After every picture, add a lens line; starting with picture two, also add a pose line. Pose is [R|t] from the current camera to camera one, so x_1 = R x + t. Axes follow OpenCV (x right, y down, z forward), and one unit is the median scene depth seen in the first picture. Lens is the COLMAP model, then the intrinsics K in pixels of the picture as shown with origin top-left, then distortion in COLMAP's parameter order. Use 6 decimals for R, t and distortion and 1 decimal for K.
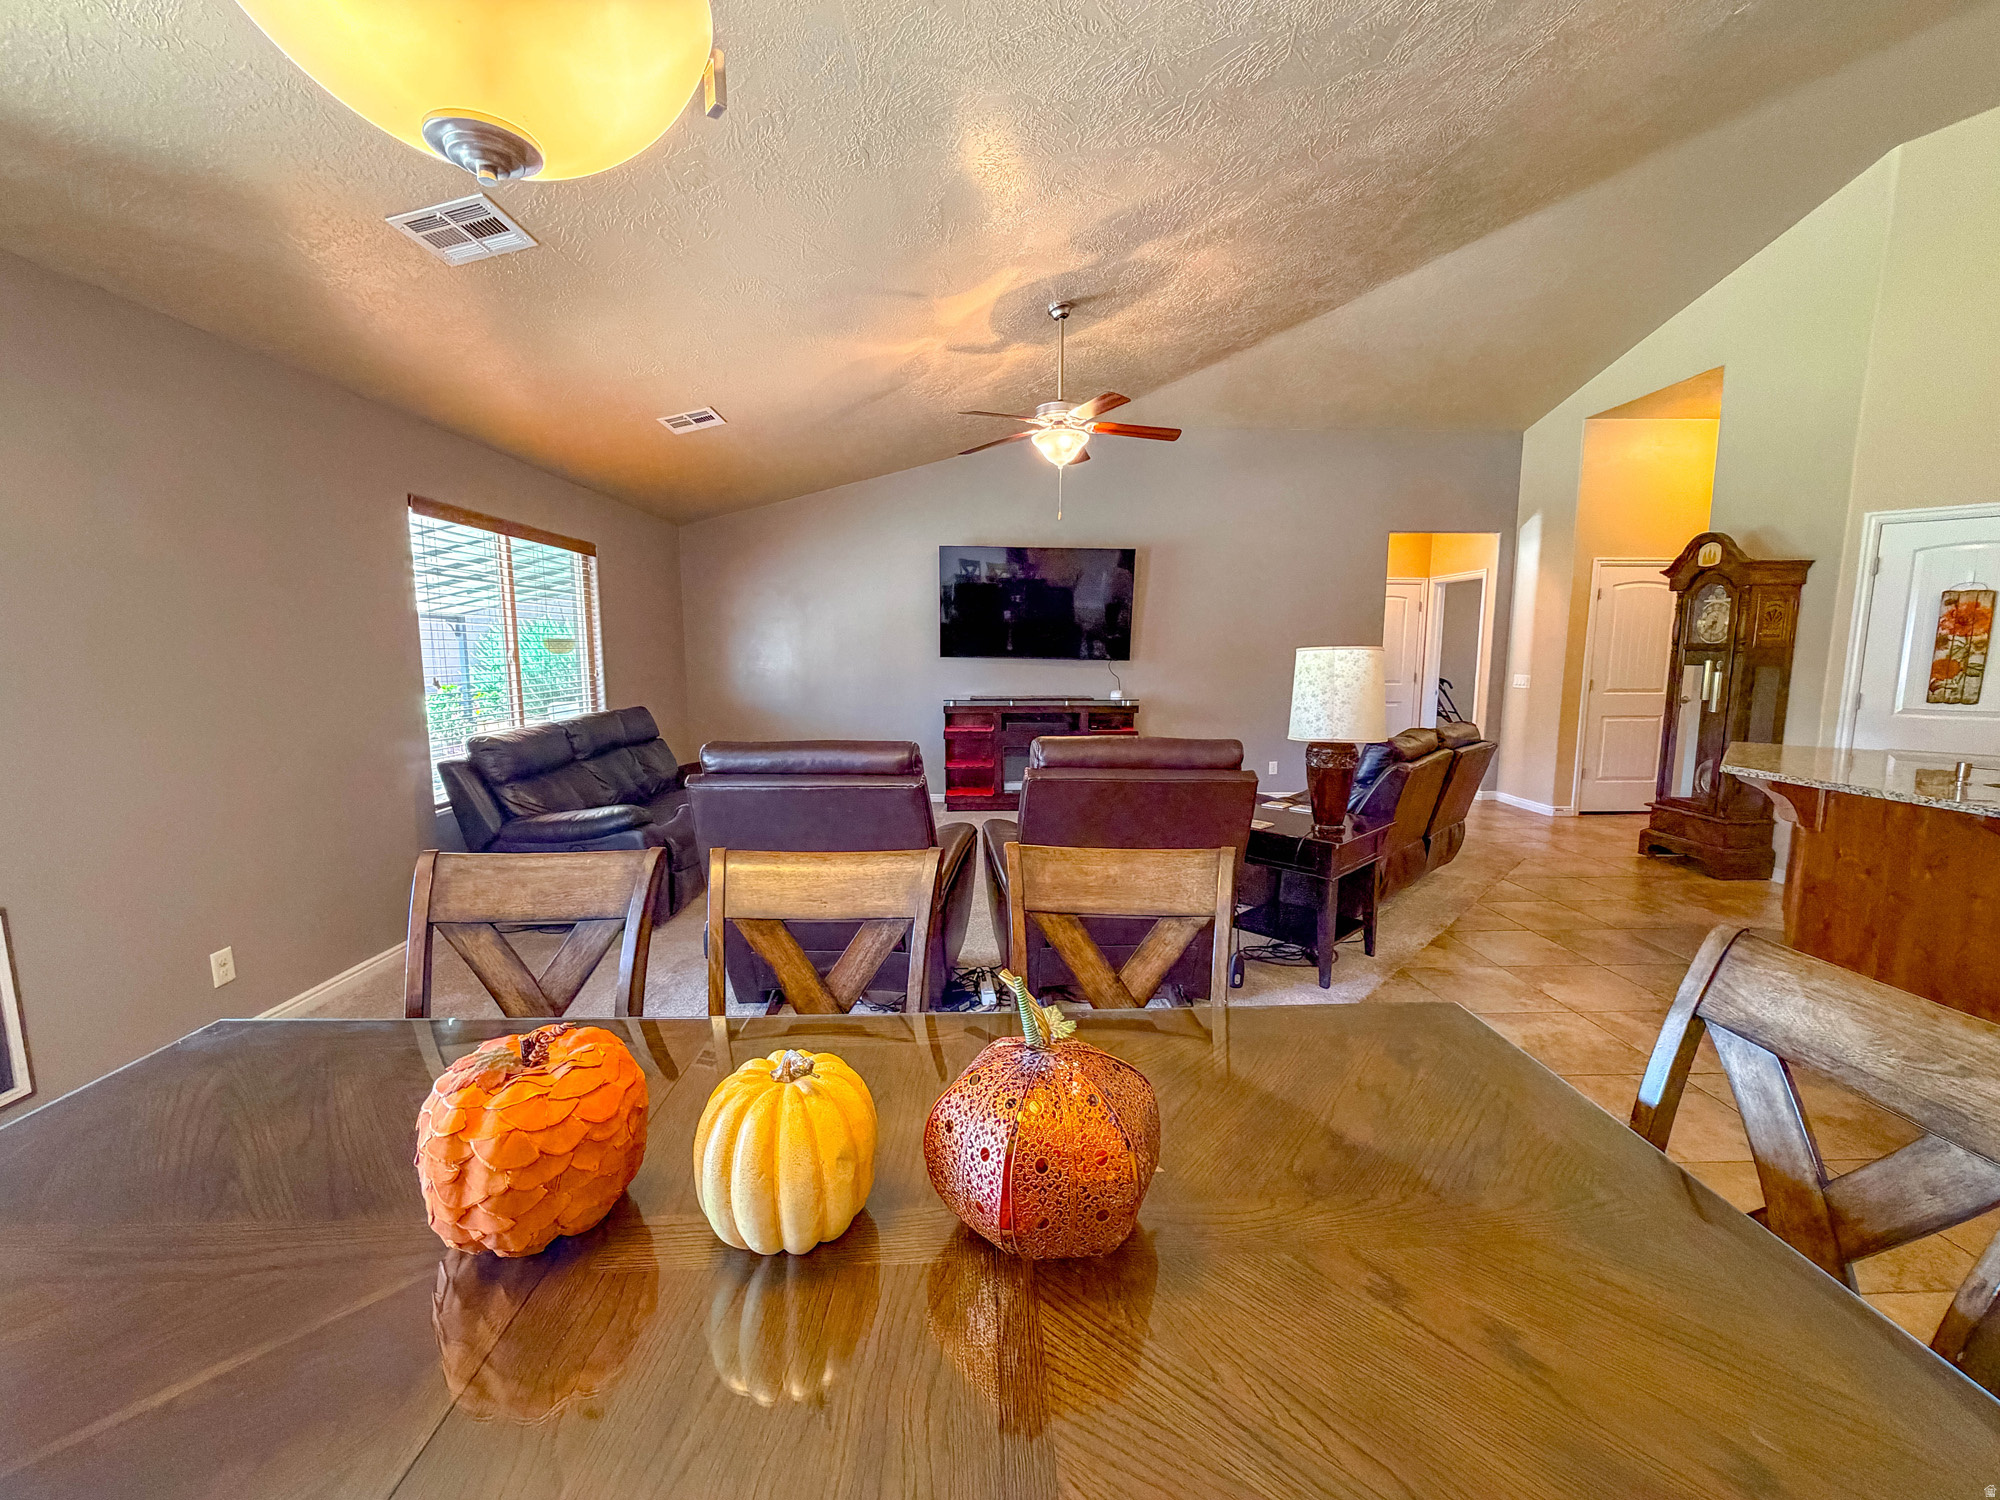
lens RADIAL K [[804.9, 0, 1003.5], [0, 804.9, 746.7], [0, 0, 1]] dist [-0.000688, -0.000252]
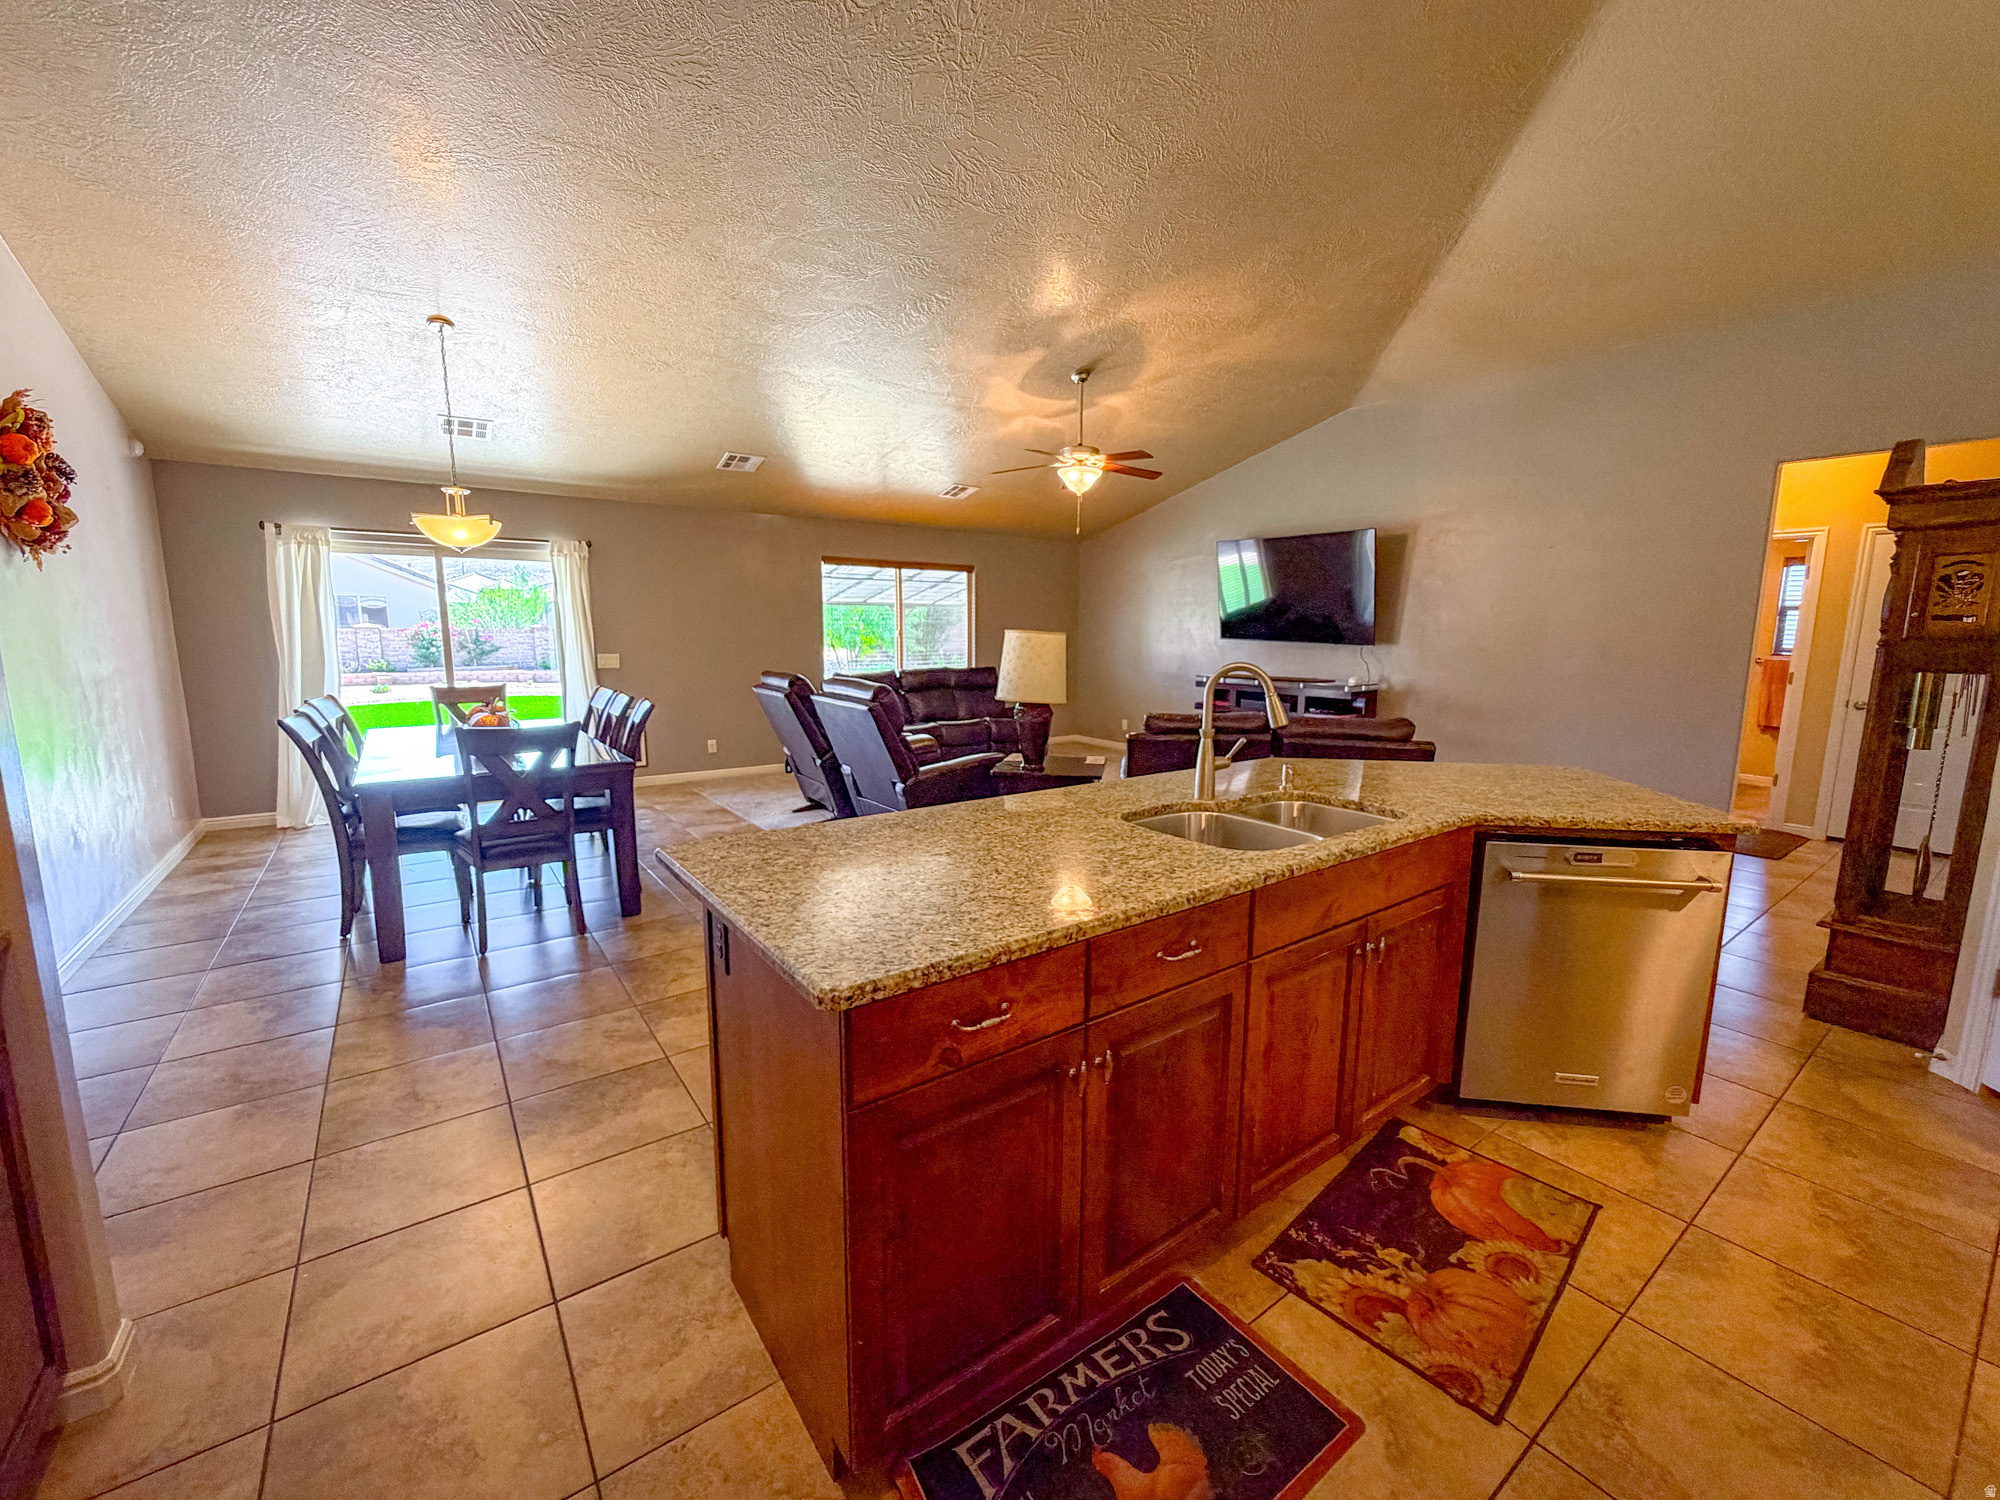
lens RADIAL K [[804.9, 0, 997.5], [0, 804.9, 750.4], [0, 0, 1]] dist [-0.000688, -0.000252]
pose [[0.557978, 0.129489, -0.819691, 1.106520], [-0.109953, 0.990578, 0.081638, -0.020875], [0.822540, 0.044575, 0.566958, 0.150356]]
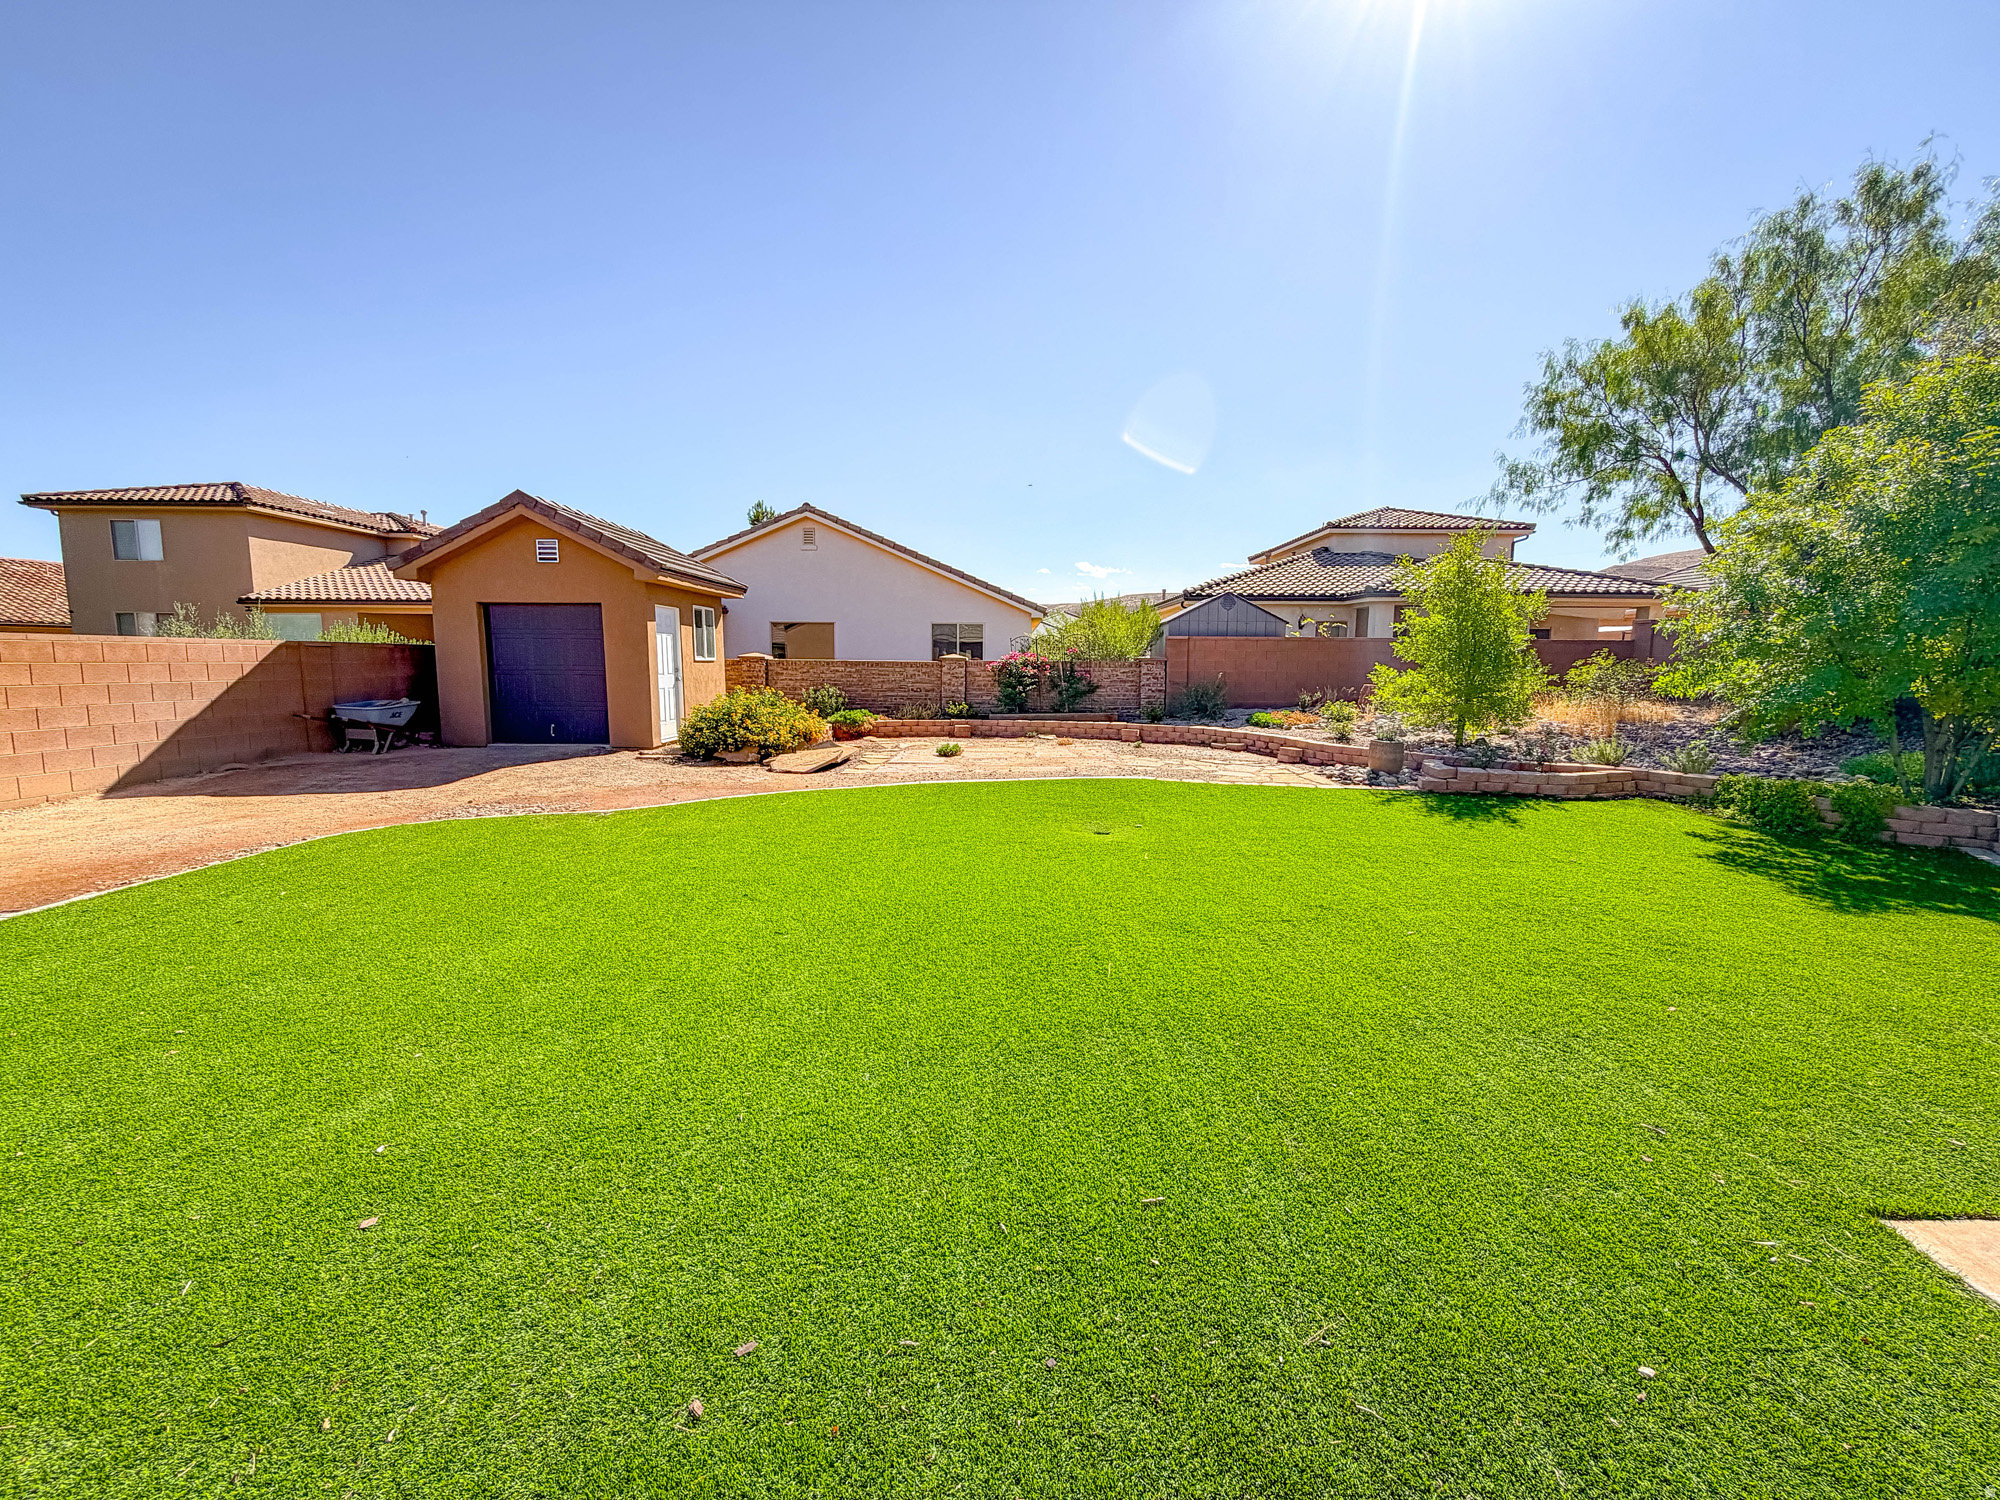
lens RADIAL K [[804.9, 0, 1004.7], [0, 804.9, 751.7], [0, 0, 1]] dist [-0.000688, -0.000252]
pose [[-0.041046, 0.115375, -0.992474, -1.168576], [-0.129926, 0.984261, 0.119794, 0.000660], [0.990674, 0.133865, -0.025409, 0.134681]]
